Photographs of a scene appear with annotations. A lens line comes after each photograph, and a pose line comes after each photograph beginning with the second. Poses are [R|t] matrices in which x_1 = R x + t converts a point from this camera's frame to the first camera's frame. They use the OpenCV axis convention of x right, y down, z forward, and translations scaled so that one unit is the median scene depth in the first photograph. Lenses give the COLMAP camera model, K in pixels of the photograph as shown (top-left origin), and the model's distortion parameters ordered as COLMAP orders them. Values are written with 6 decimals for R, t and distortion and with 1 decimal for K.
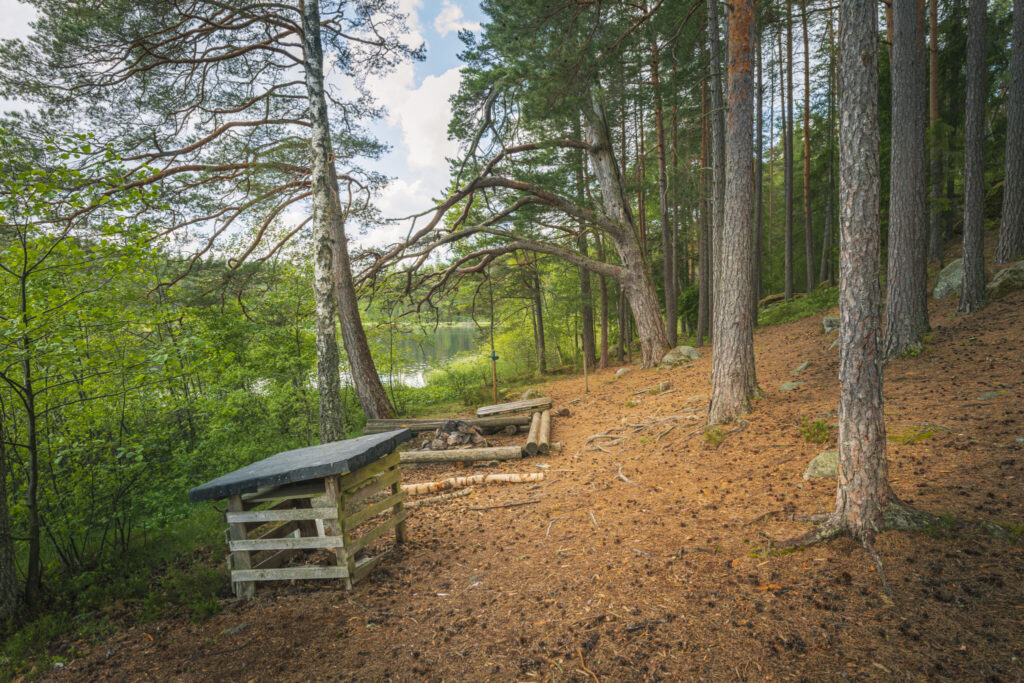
lens RADIAL K [[707.6, 0, 512.0], [0, 707.6, 341.5], [0, 0, 1]] dist [-0.004639, 0.005689]
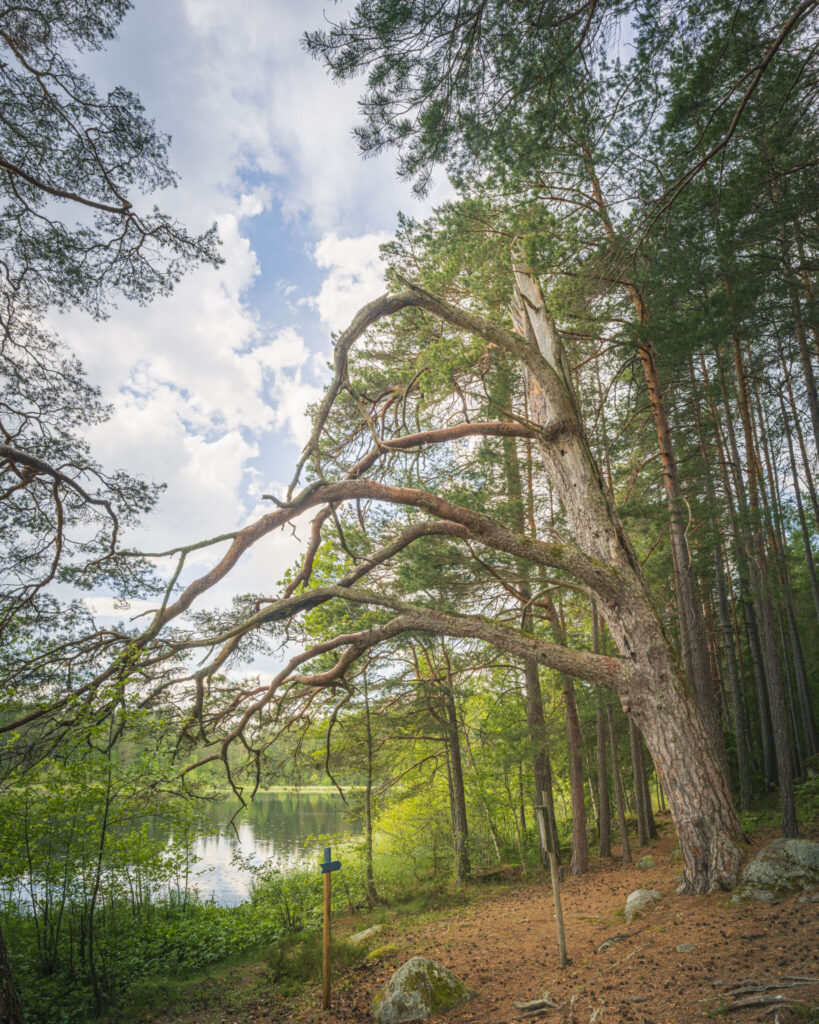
lens RADIAL K [[810.9, 0, 390.2], [0, 810.9, 566.8], [0, 0, 1]] dist [-0.009996, 0.008379]
pose [[0.998173, -0.006683, -0.060050, 0.034868], [-0.010980, 0.957253, -0.289043, -0.006672], [0.059414, 0.289174, 0.955431, 0.454940]]
